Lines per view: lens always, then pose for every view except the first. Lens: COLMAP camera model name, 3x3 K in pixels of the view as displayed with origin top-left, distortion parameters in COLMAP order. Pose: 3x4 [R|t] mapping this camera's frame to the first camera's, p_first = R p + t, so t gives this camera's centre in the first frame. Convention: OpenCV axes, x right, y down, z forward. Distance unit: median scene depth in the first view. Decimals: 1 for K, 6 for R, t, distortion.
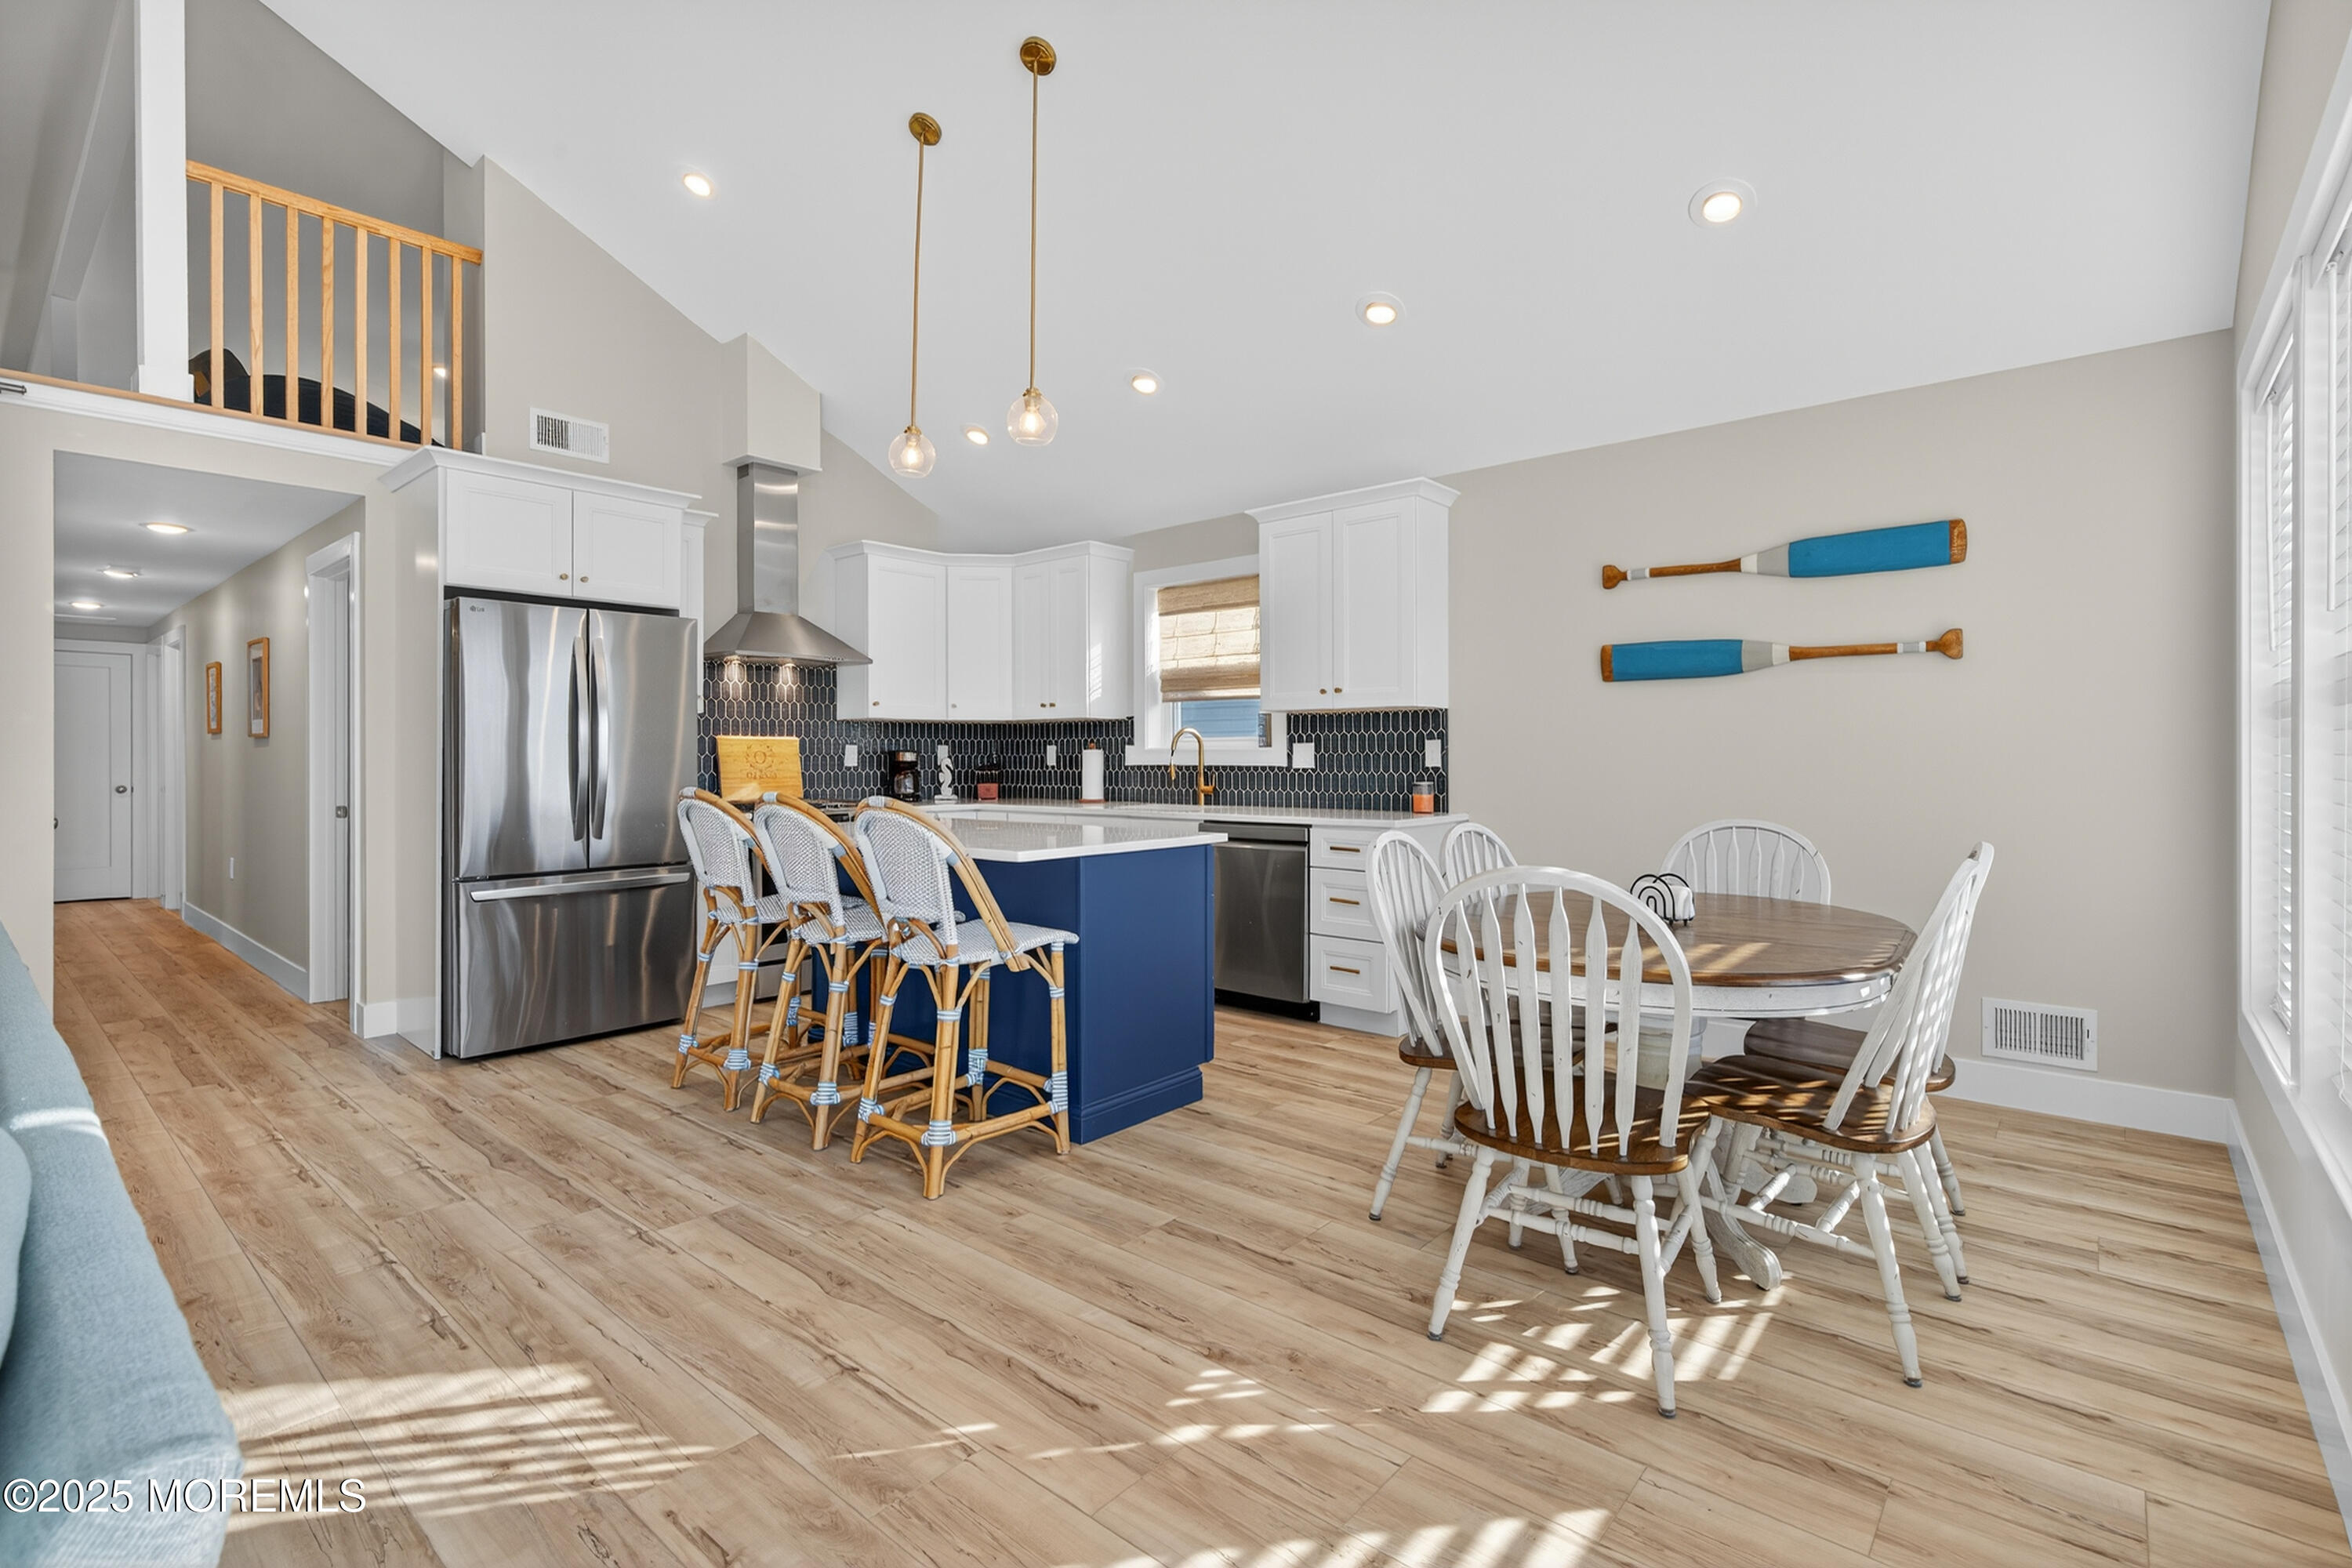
lens RADIAL K [[1075.1, 0, 1175.2], [0, 1075.1, 757.8], [0, 0, 1]] dist [-0.000864, -0.000554]
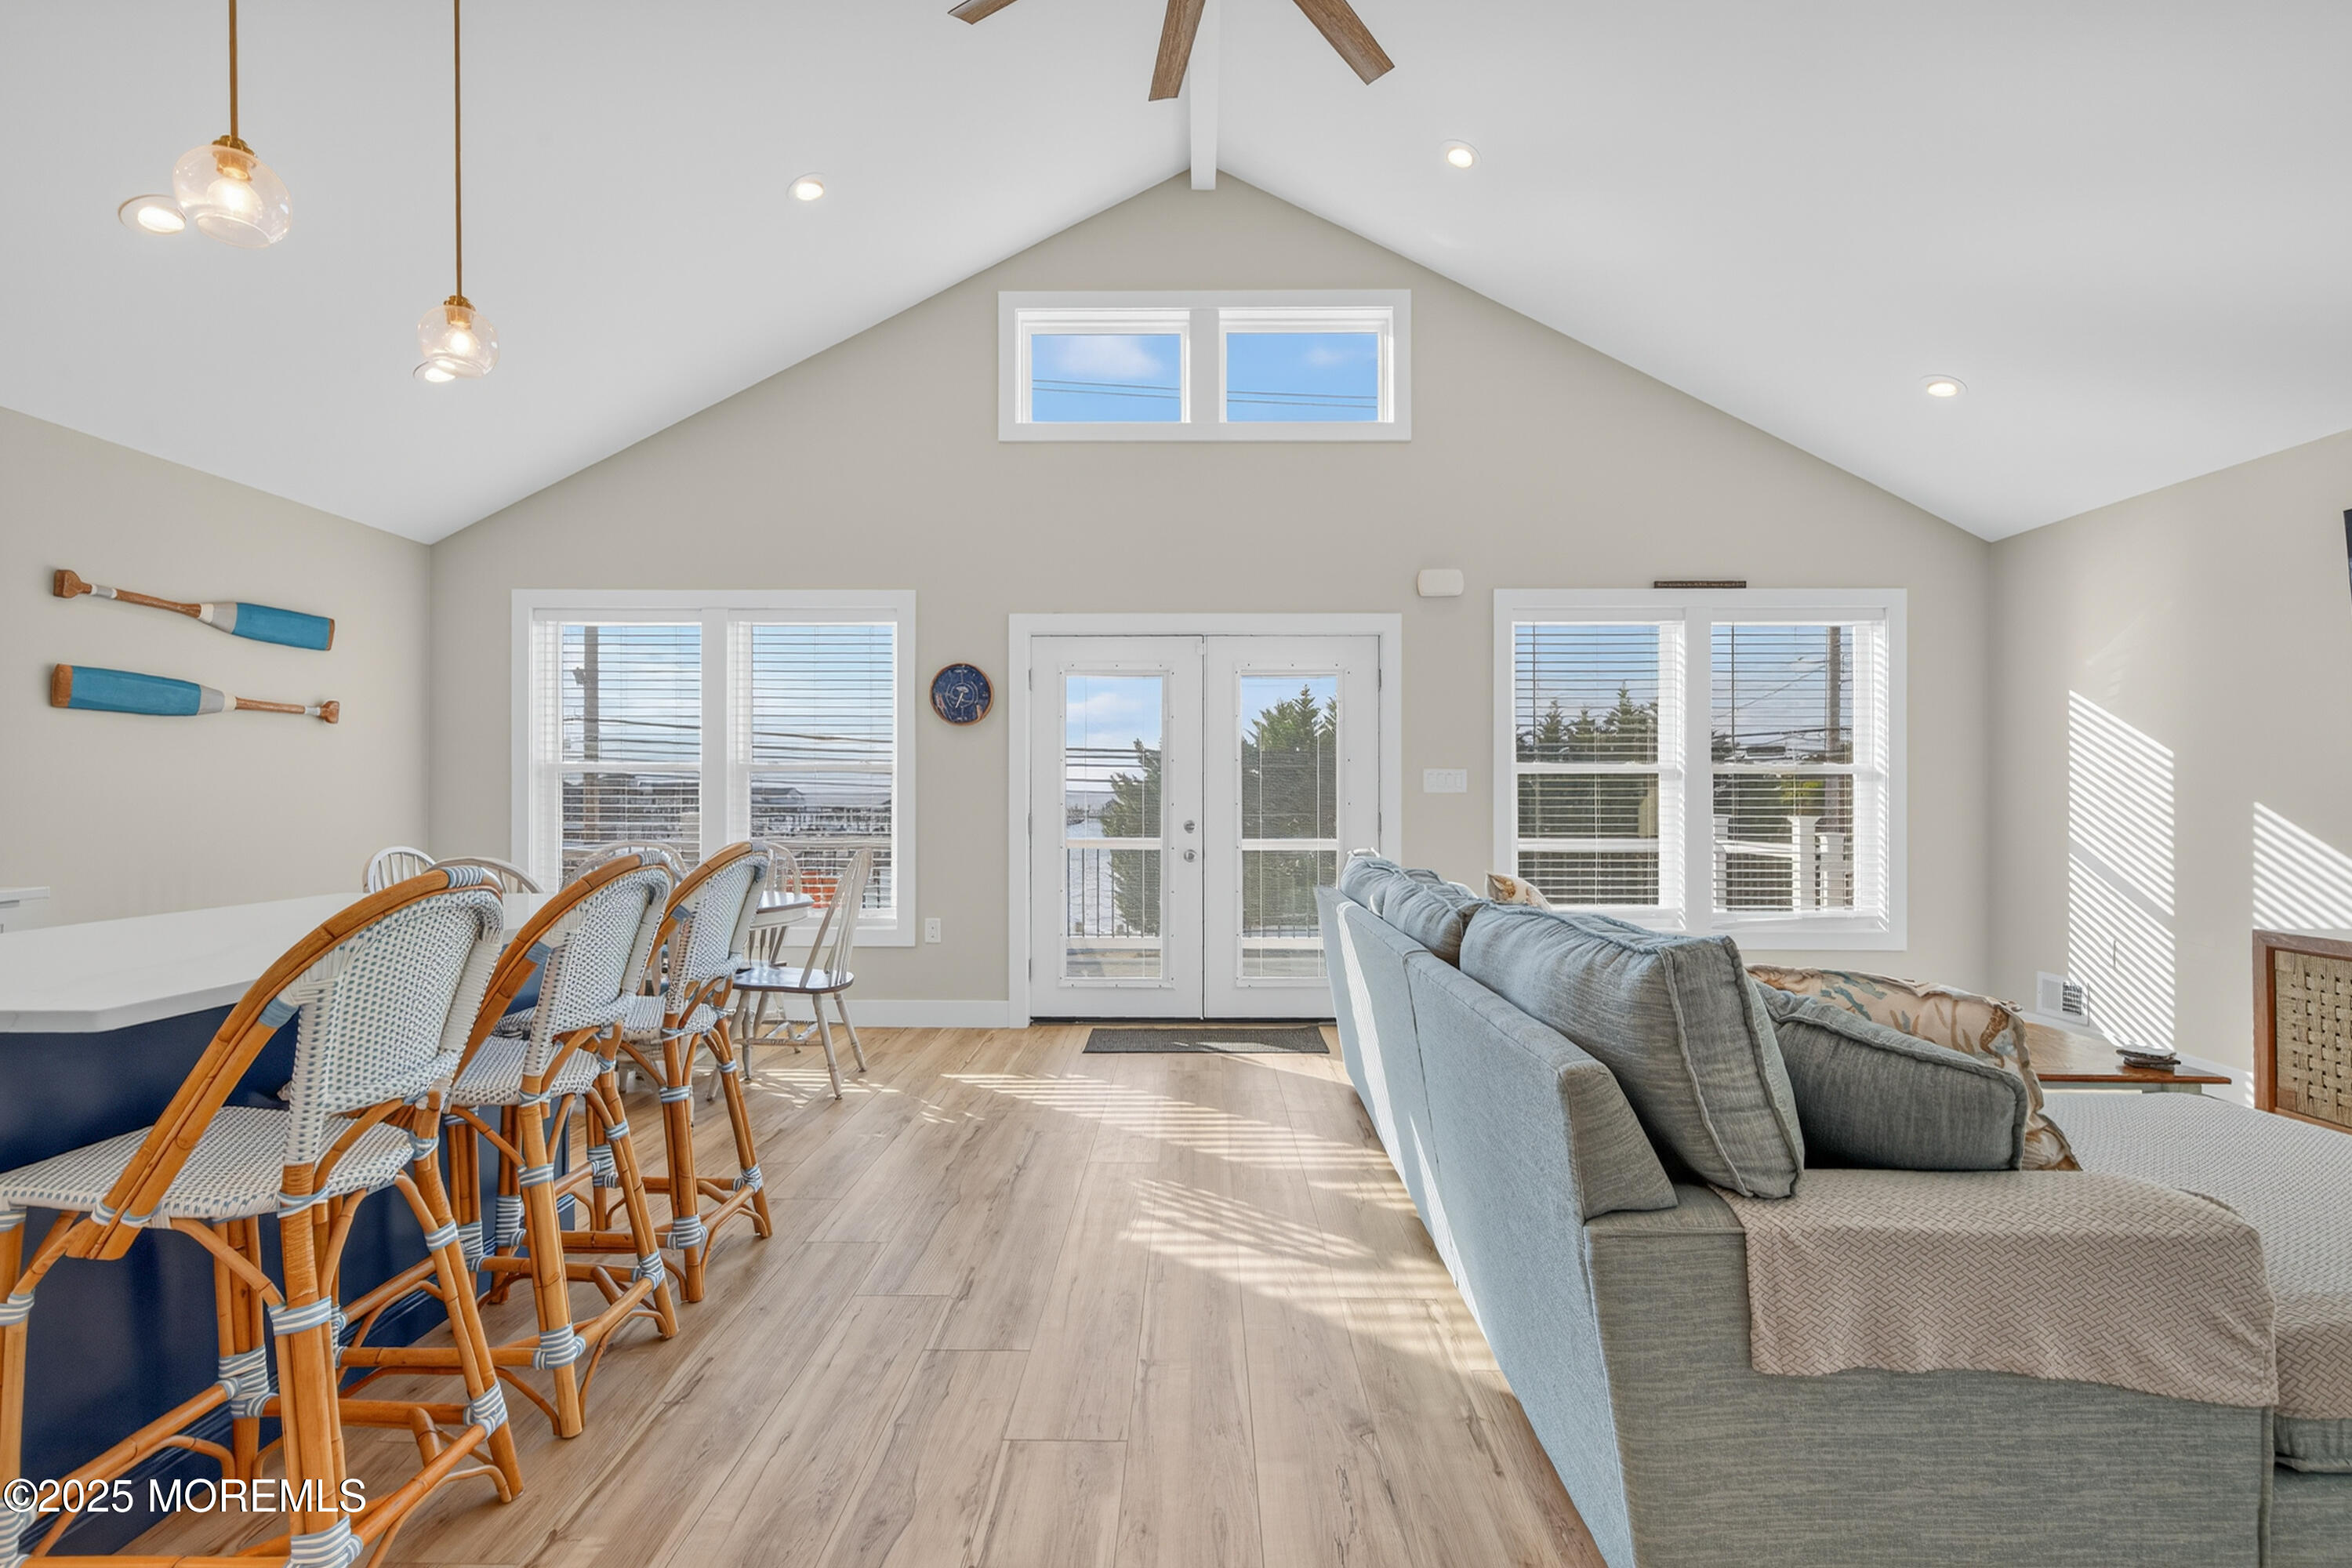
lens RADIAL K [[1095.2, 0, 1176.0], [0, 1095.2, 784.0], [0, 0, 1]] dist [0.002792, 0.000156]
pose [[-0.636081, 0.010127, 0.771556, -0.688616], [0.001736, 0.999930, -0.011694, 0.000043], [-0.771620, -0.006098, -0.636054, 0.739505]]
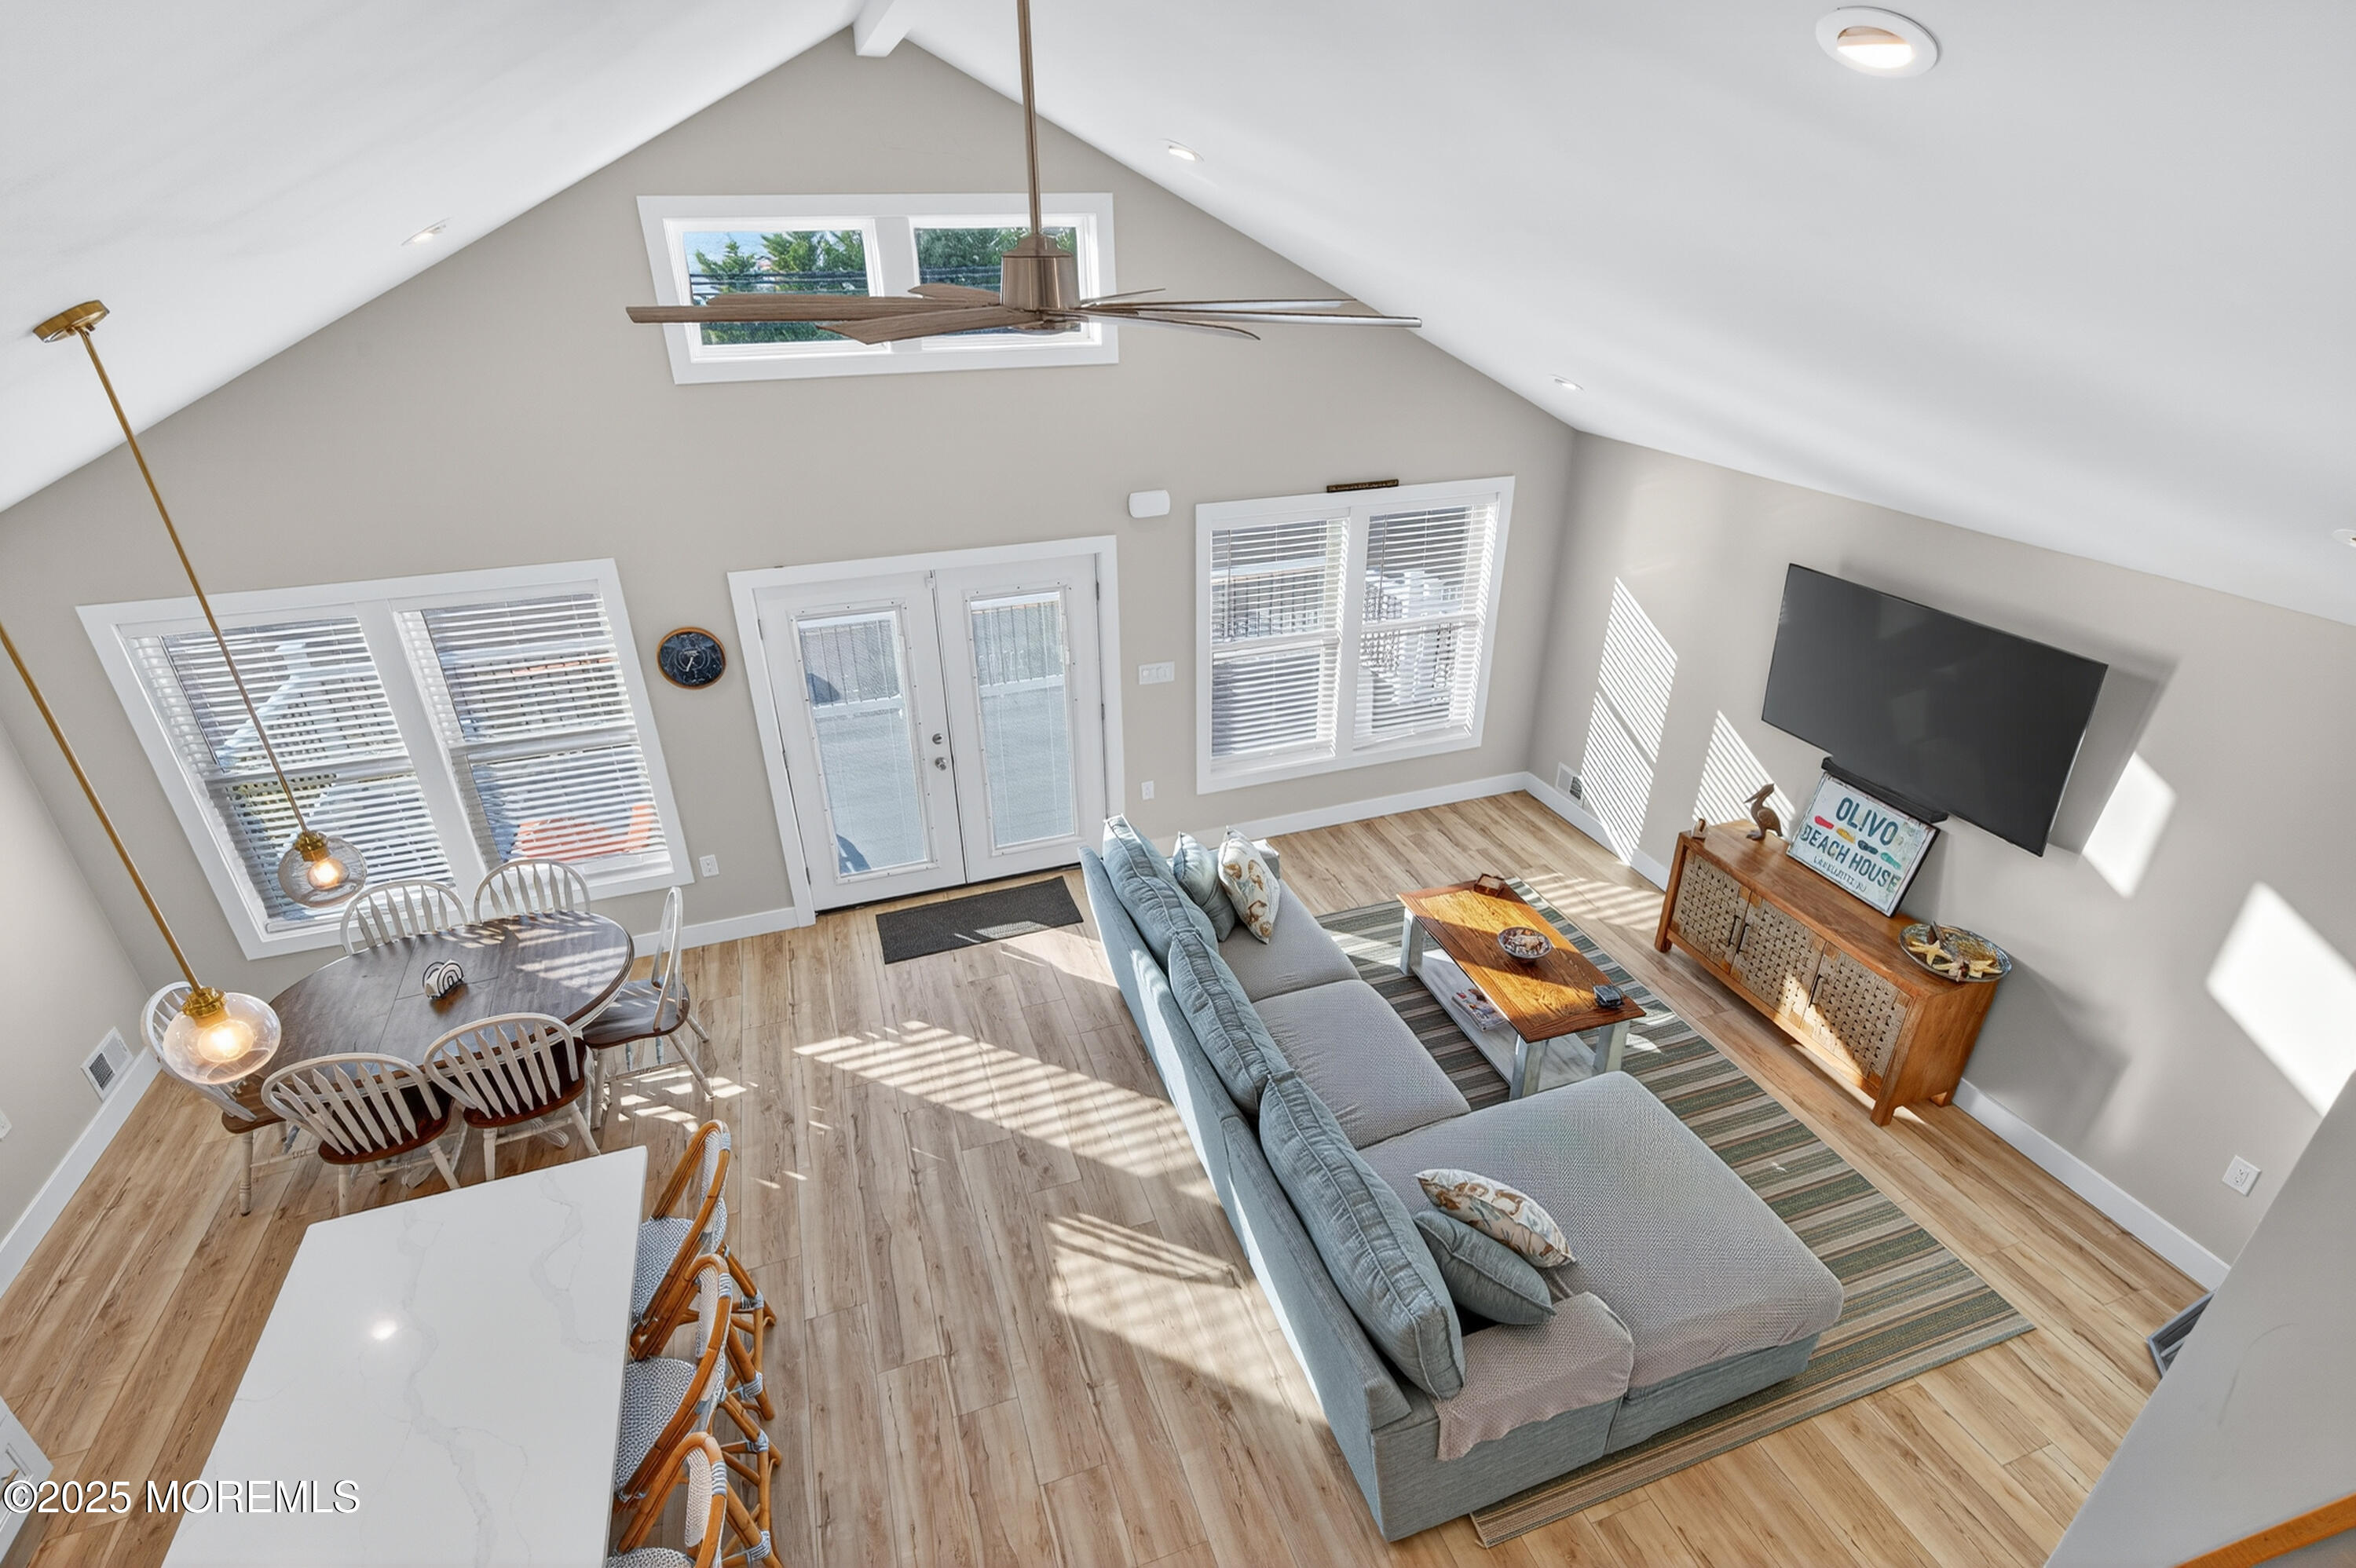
lens RADIAL K [[1117.3, 0, 1169.4], [0, 1117.3, 758.0], [0, 0, 1]] dist [0.000105, 0.000513]
pose [[-0.862673, -0.211308, 0.459505, -0.643175], [0.017284, 0.895690, 0.444343, -0.477163], [-0.505467, 0.391264, -0.769035, 0.852839]]
